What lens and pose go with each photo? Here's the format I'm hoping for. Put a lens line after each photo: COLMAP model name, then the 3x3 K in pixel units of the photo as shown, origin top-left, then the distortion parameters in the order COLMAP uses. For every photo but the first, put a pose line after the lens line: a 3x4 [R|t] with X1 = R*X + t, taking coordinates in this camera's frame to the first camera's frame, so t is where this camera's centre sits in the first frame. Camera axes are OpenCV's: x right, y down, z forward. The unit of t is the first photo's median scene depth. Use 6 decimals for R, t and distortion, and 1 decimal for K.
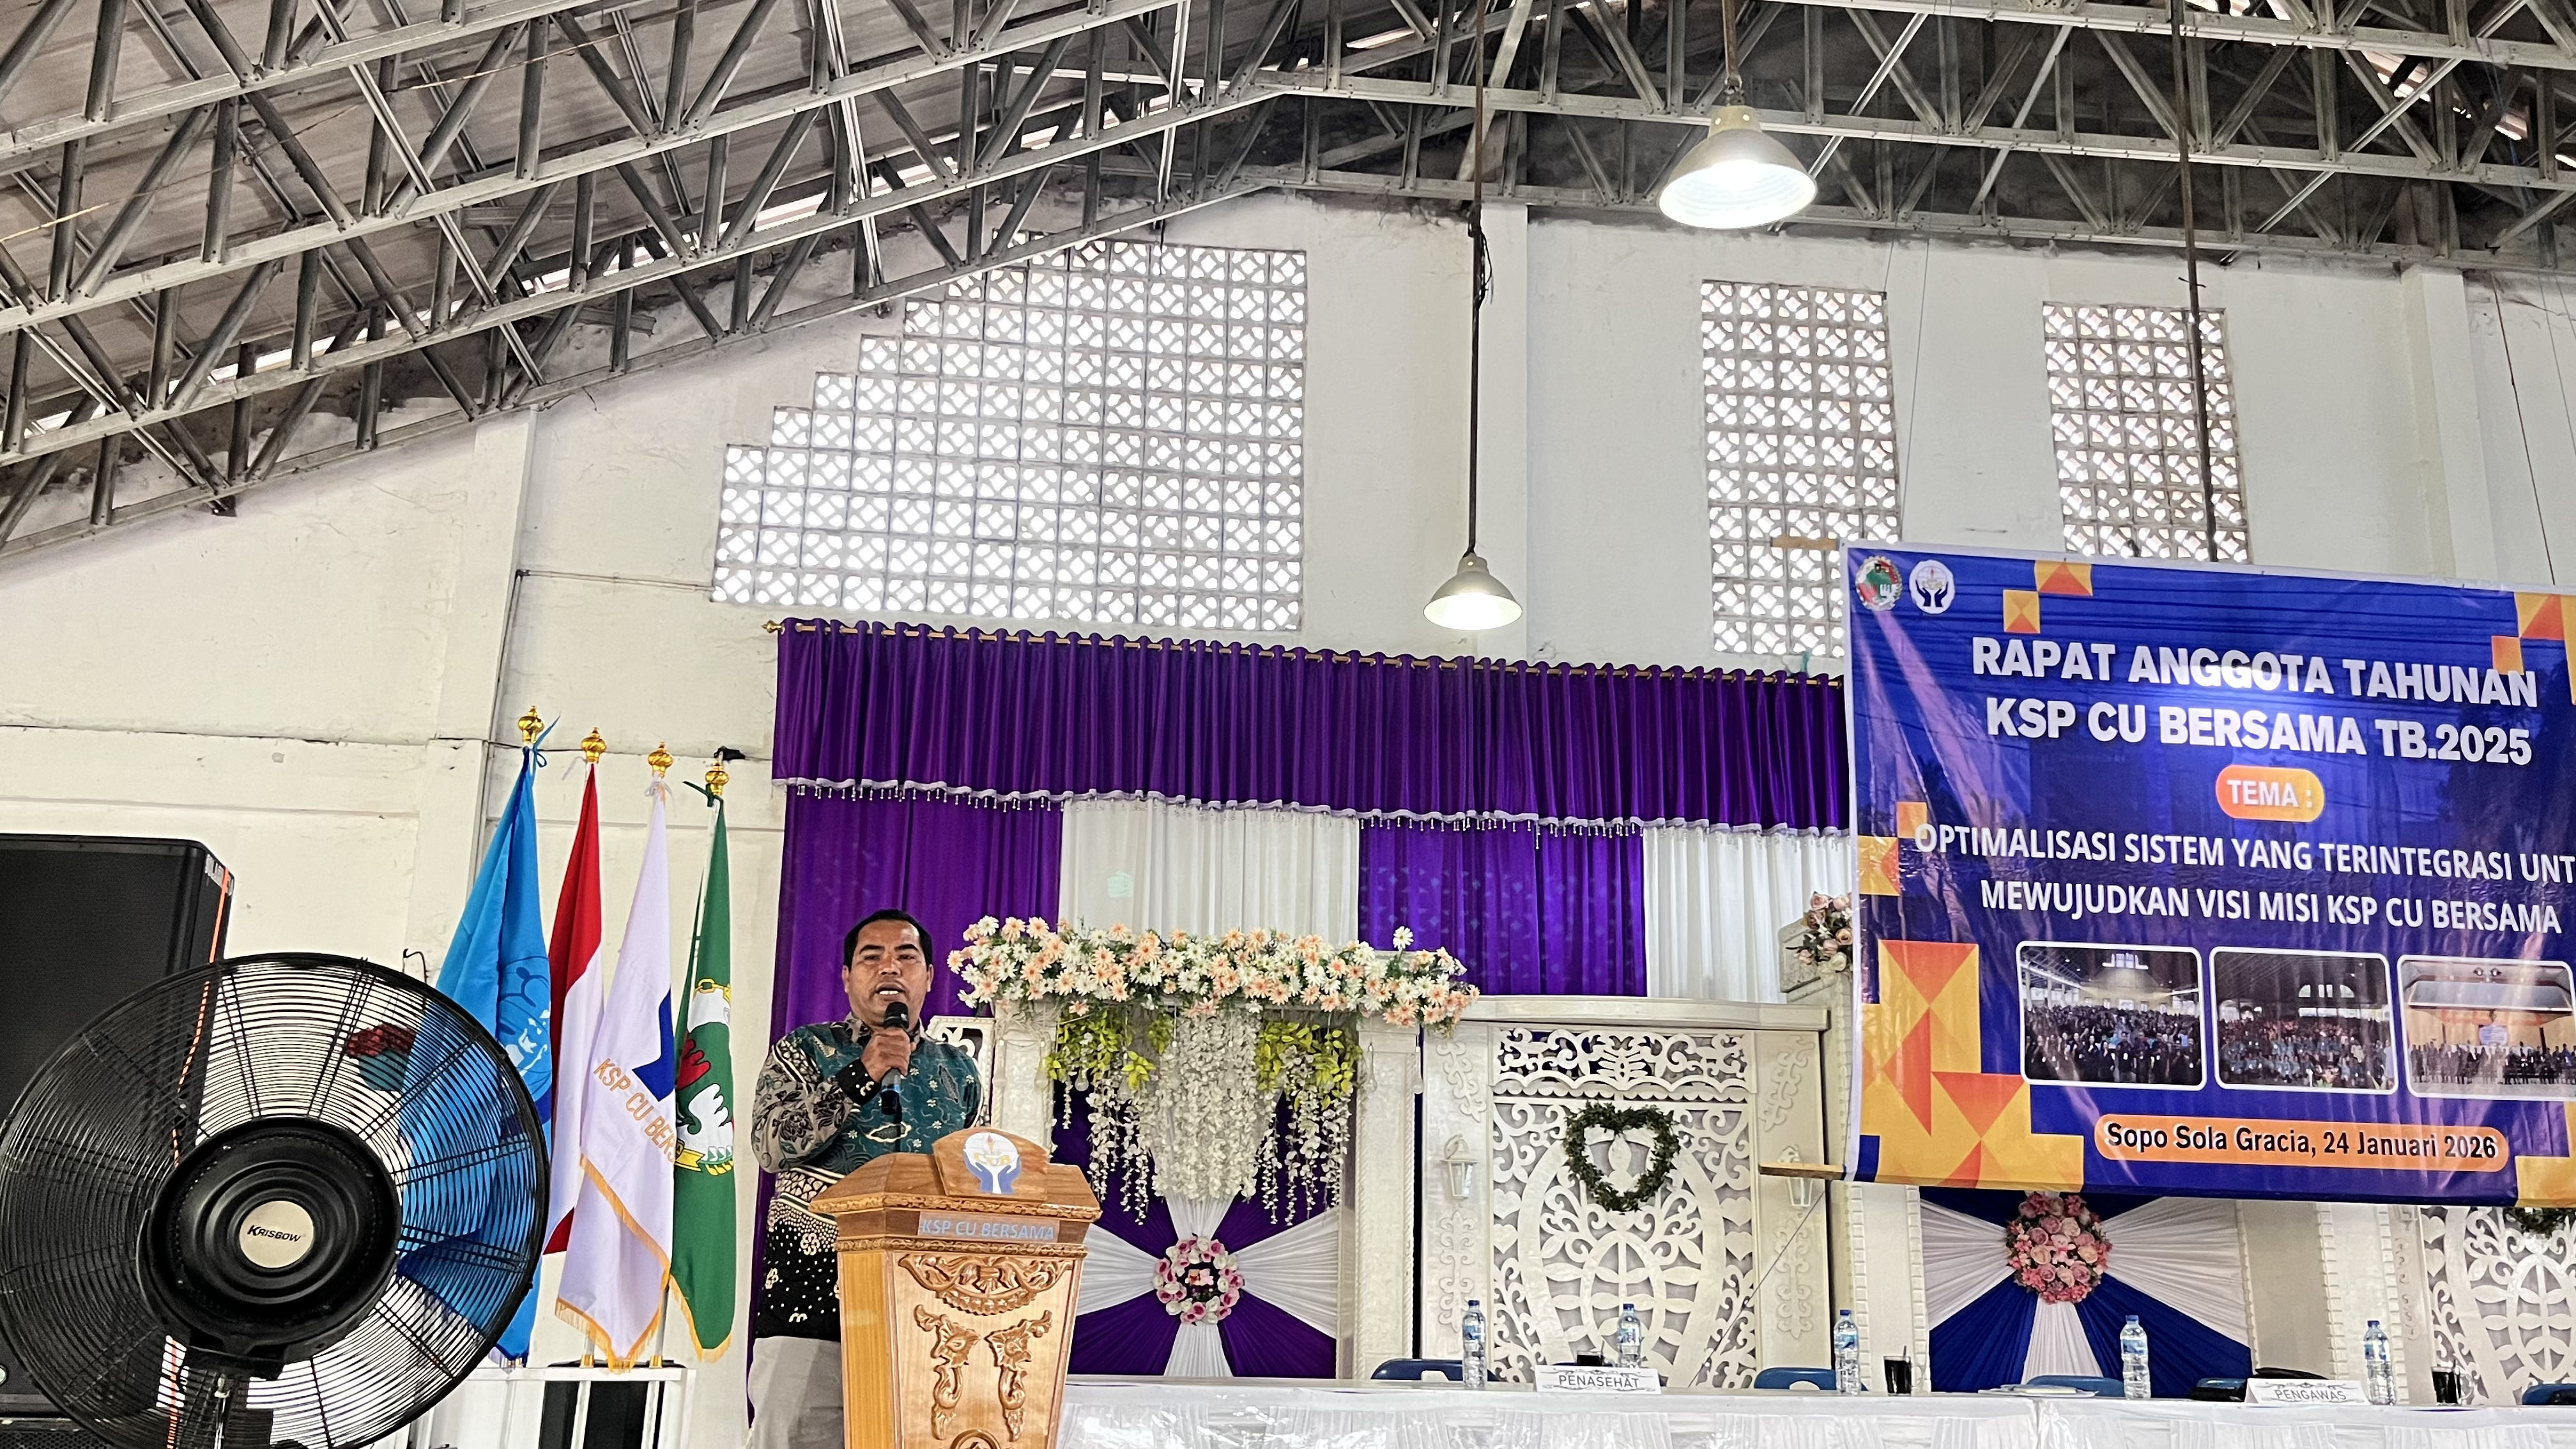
lens RADIAL K [[2161.7, 0, 1312.0], [0, 2161.7, 742.3], [0, 0, 1]] dist [0.038452, -0.018089]
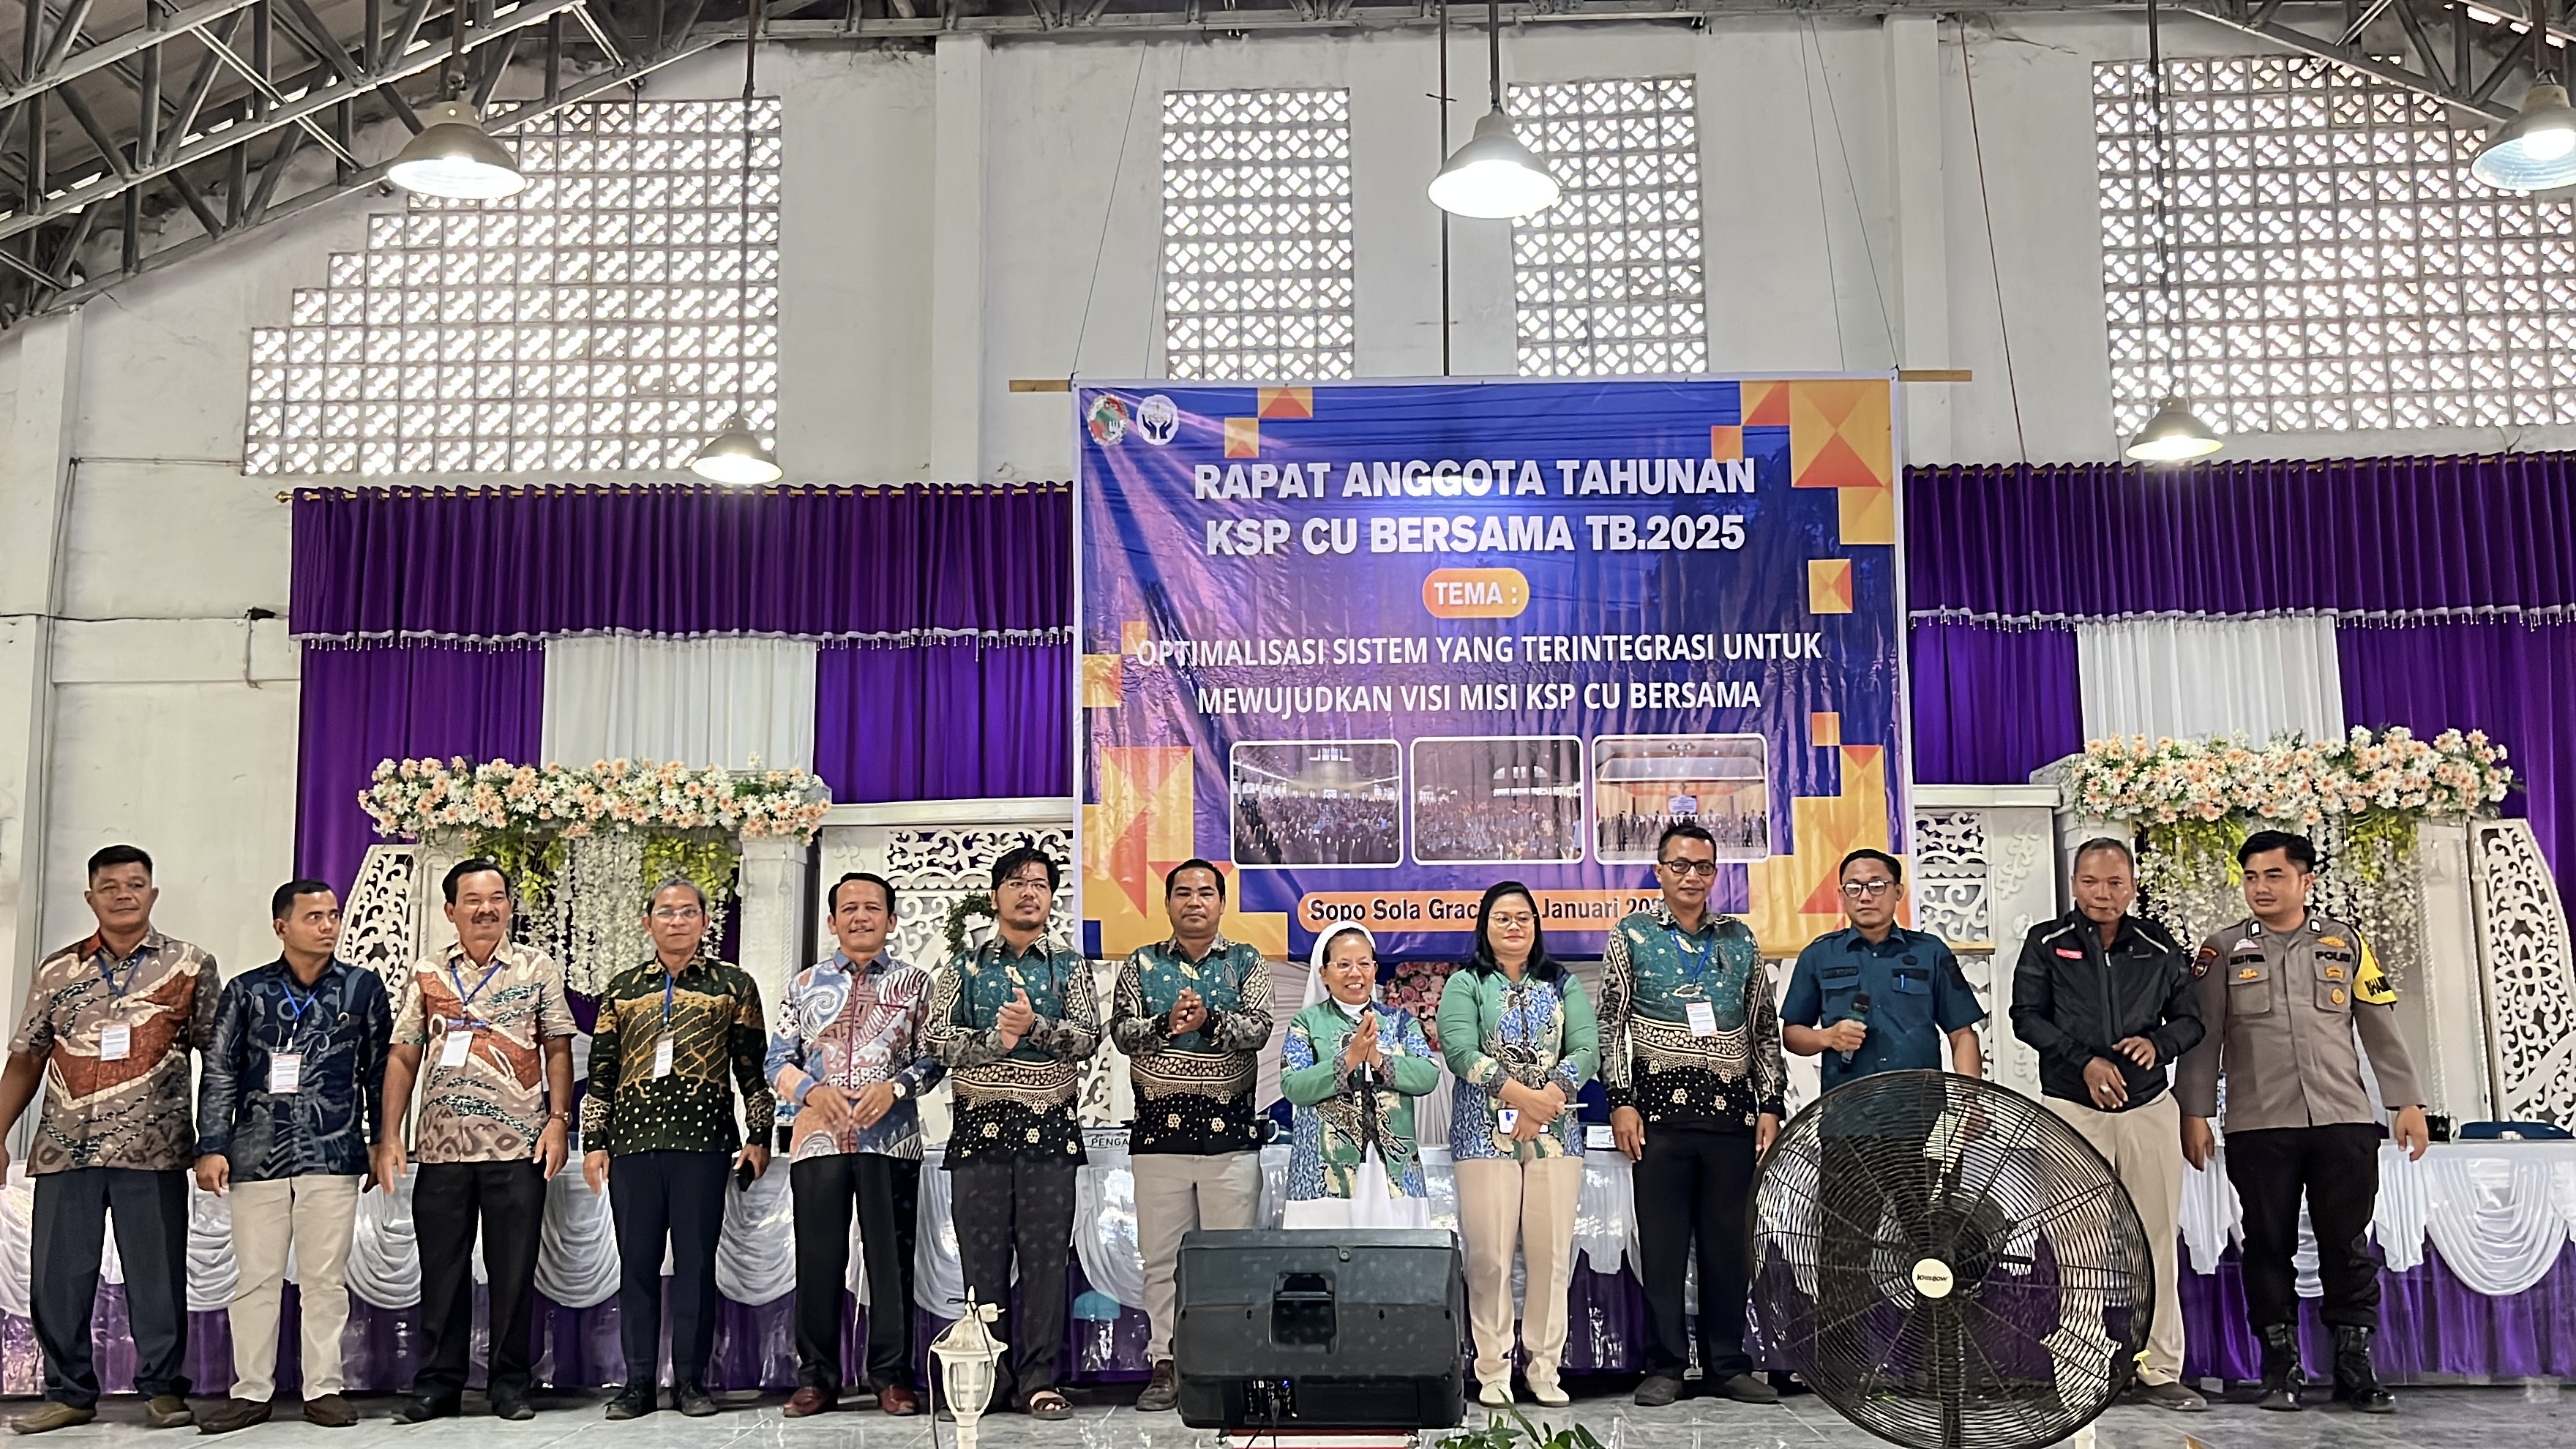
lens RADIAL K [[2288.9, 0, 1310.0], [0, 2288.9, 741.0], [0, 0, 1]] dist [0.049625, -0.055693]
pose [[0.990348, -0.047039, -0.130375, 0.490653], [0.062603, 0.991041, 0.117973, -0.041831], [0.123657, -0.124996, 0.984421, -0.134797]]
